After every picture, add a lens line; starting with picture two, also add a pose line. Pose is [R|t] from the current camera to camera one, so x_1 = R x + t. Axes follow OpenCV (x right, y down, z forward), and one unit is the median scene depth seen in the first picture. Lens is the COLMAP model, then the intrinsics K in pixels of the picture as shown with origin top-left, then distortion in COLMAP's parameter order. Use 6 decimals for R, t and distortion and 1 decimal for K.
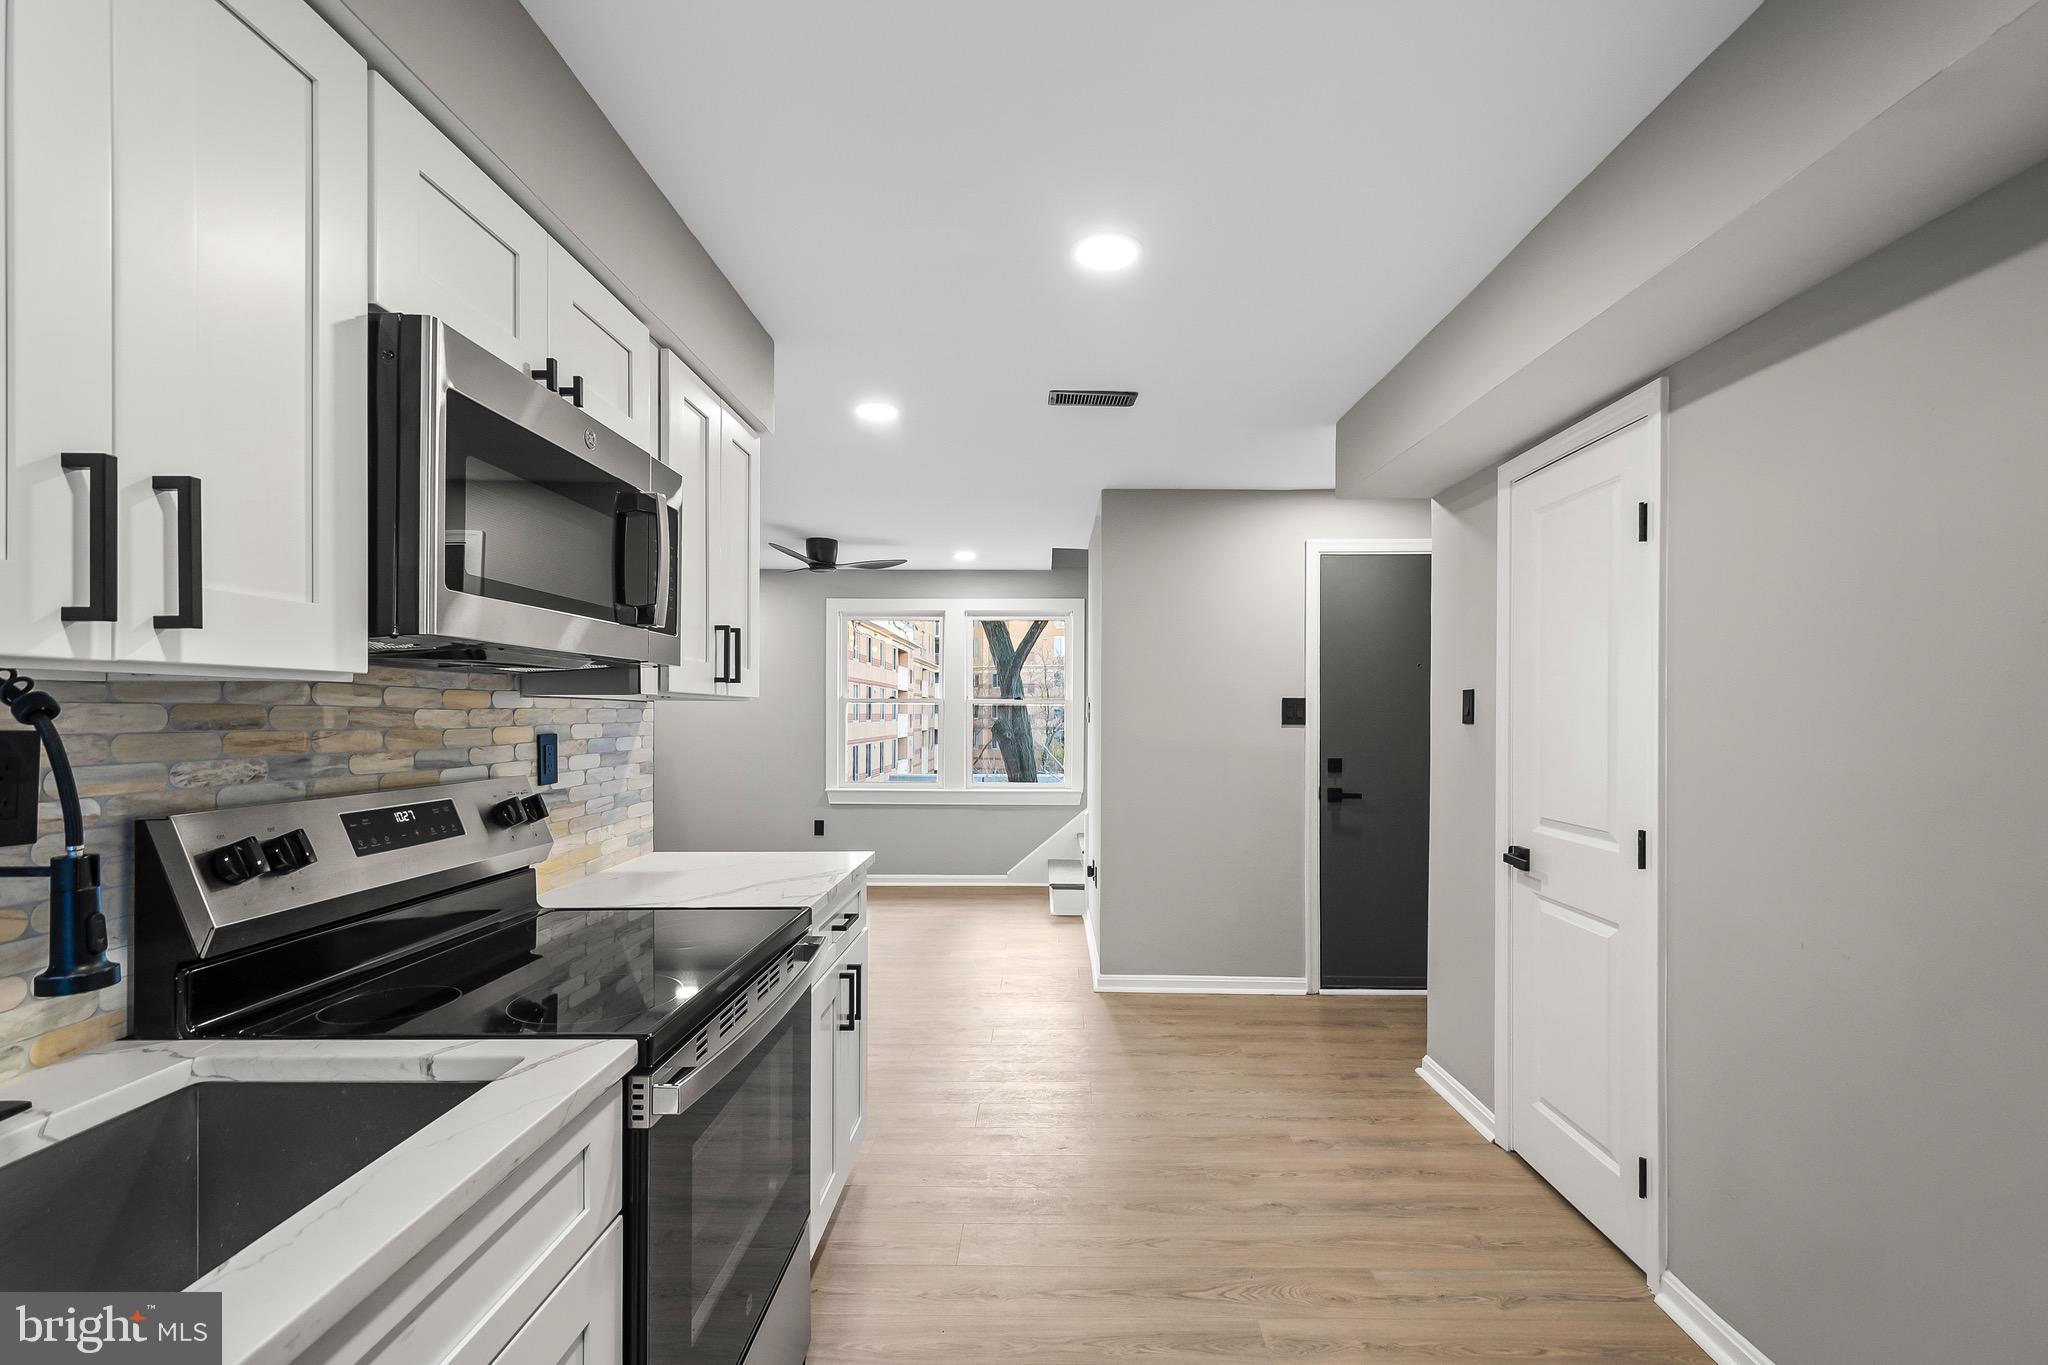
lens RADIAL K [[894.5, 0, 1044.9], [0, 894.5, 716.1], [0, 0, 1]] dist [0.013510, -0.001444]
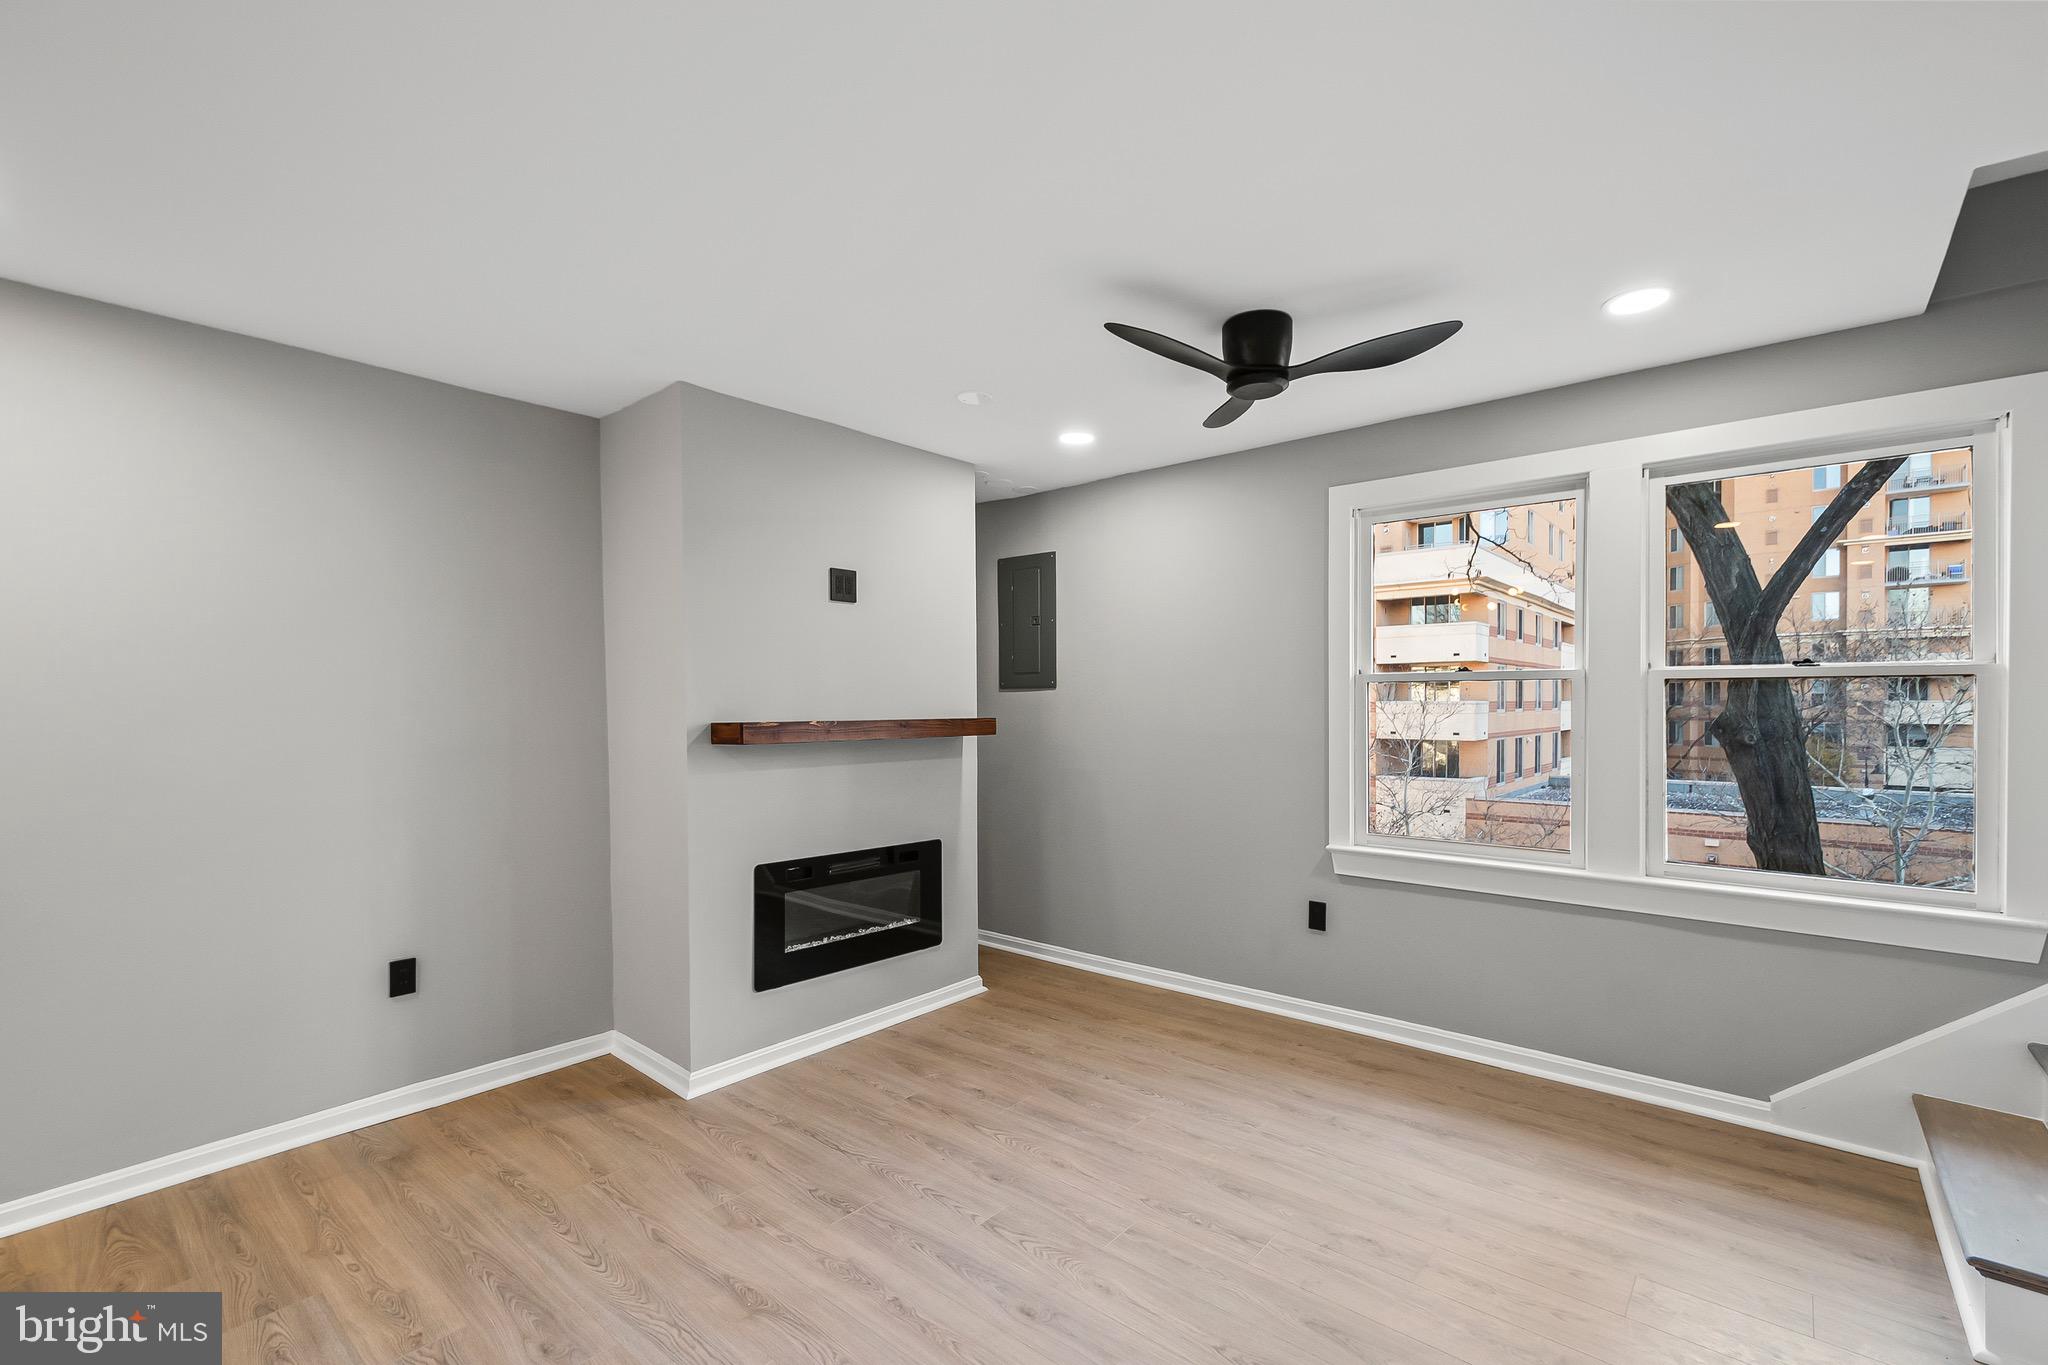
lens RADIAL K [[894.5, 0, 1048.7], [0, 894.5, 703.3], [0, 0, 1]] dist [0.013510, -0.001444]
pose [[0.772853, -0.002991, -0.634578, -0.081235], [0.002580, 0.999995, -0.001570, -0.006935], [0.634580, -0.000424, 0.772857, 1.156682]]
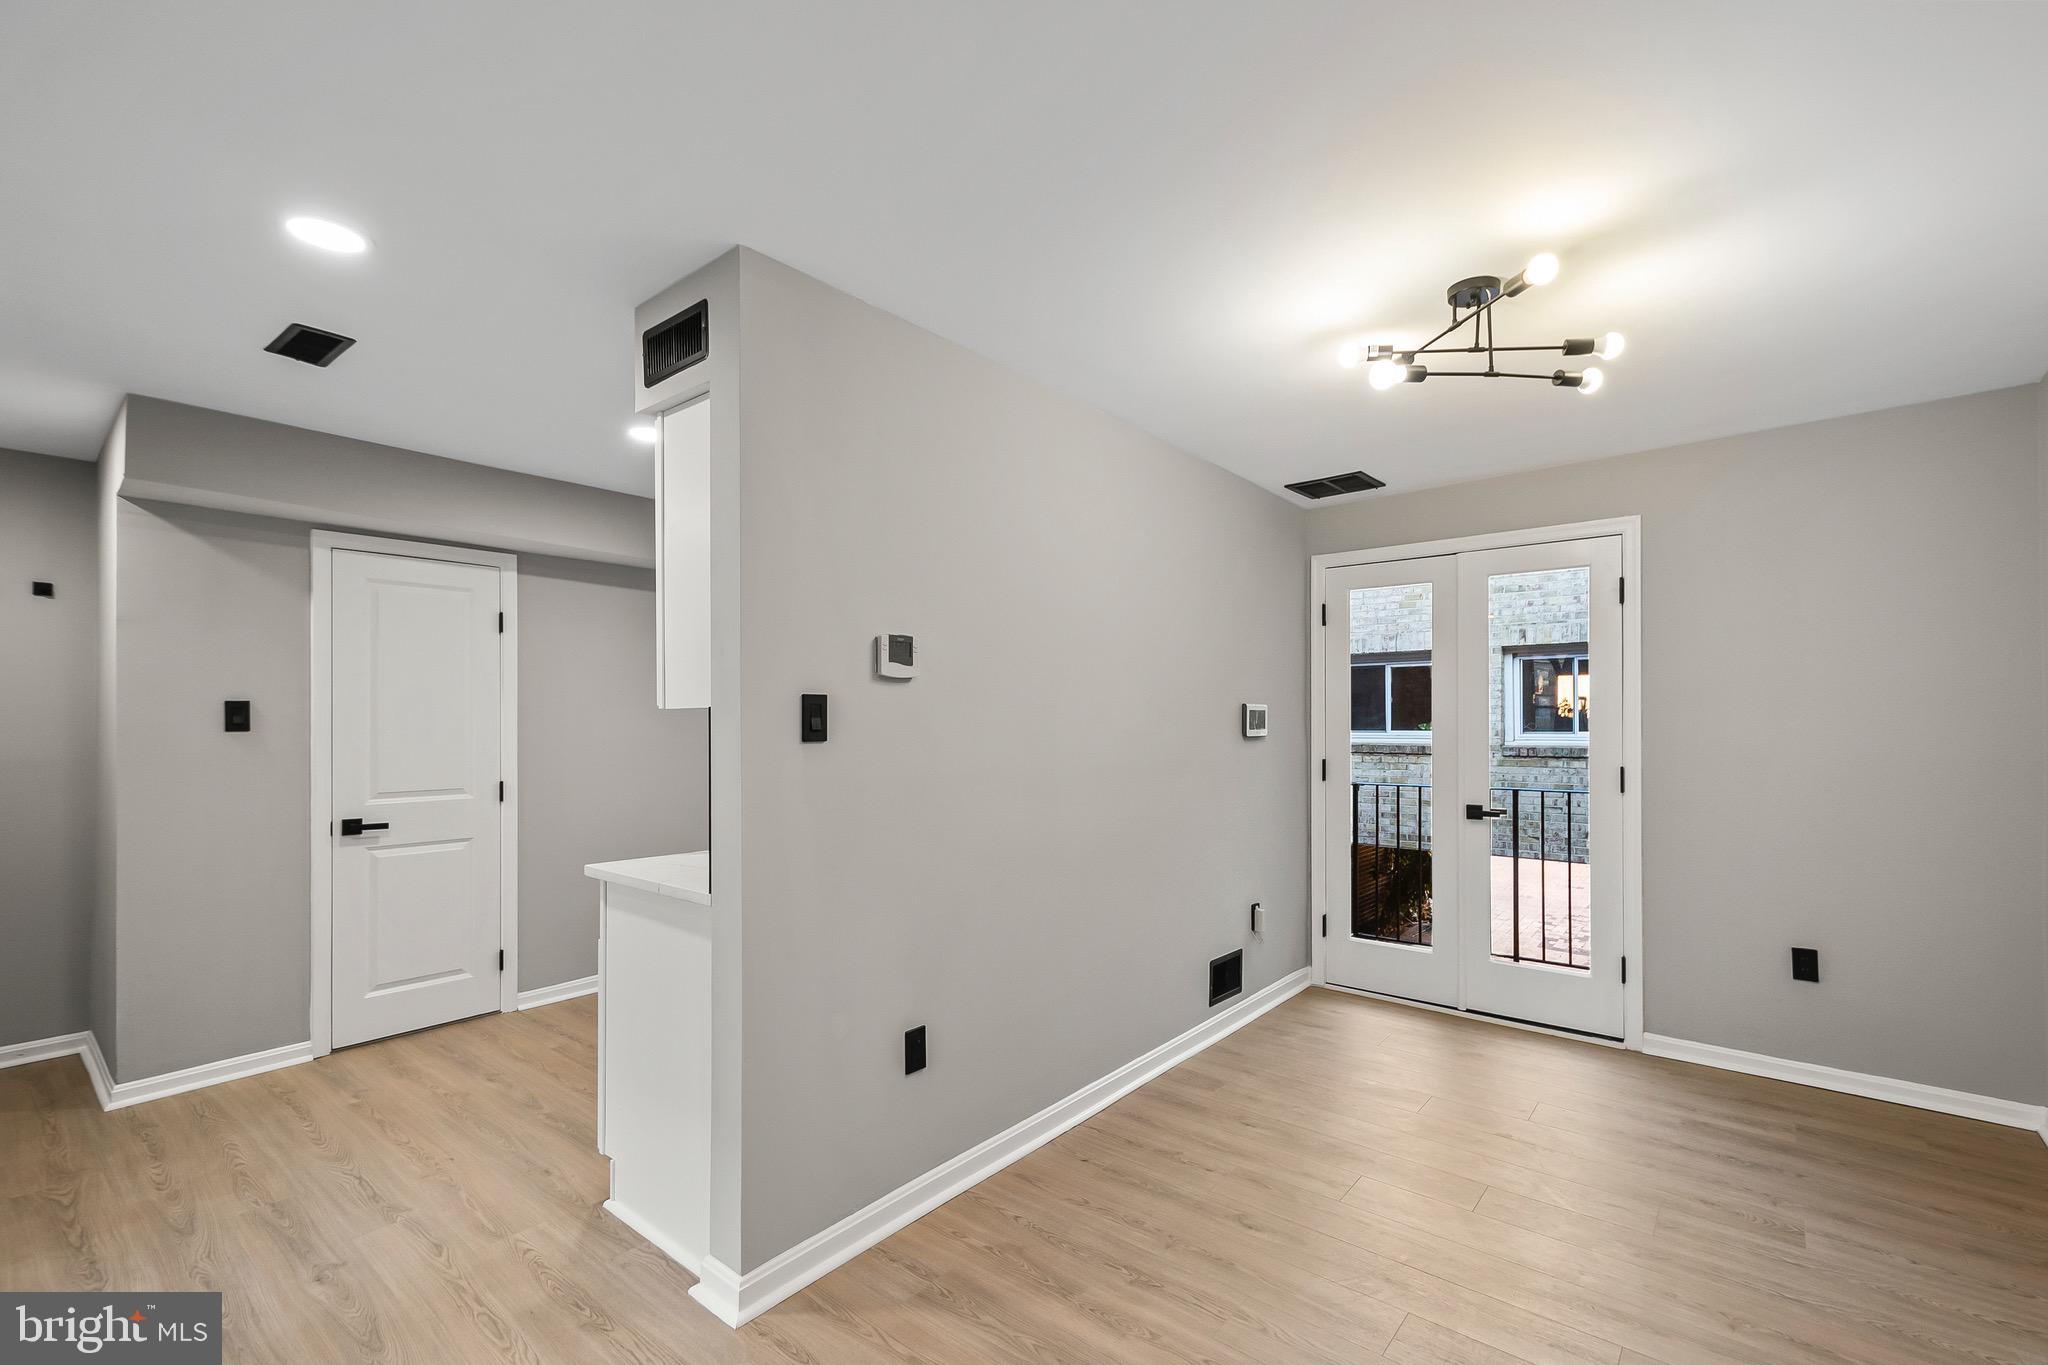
lens RADIAL K [[894.5, 0, 1040.6], [0, 894.5, 727.3], [0, 0, 1]] dist [0.013510, -0.001444]
pose [[-0.784338, -0.006304, 0.620302, -1.084596], [0.002709, 0.999904, 0.013587, -0.009741], [-0.620328, 0.012337, -0.784246, 1.342213]]
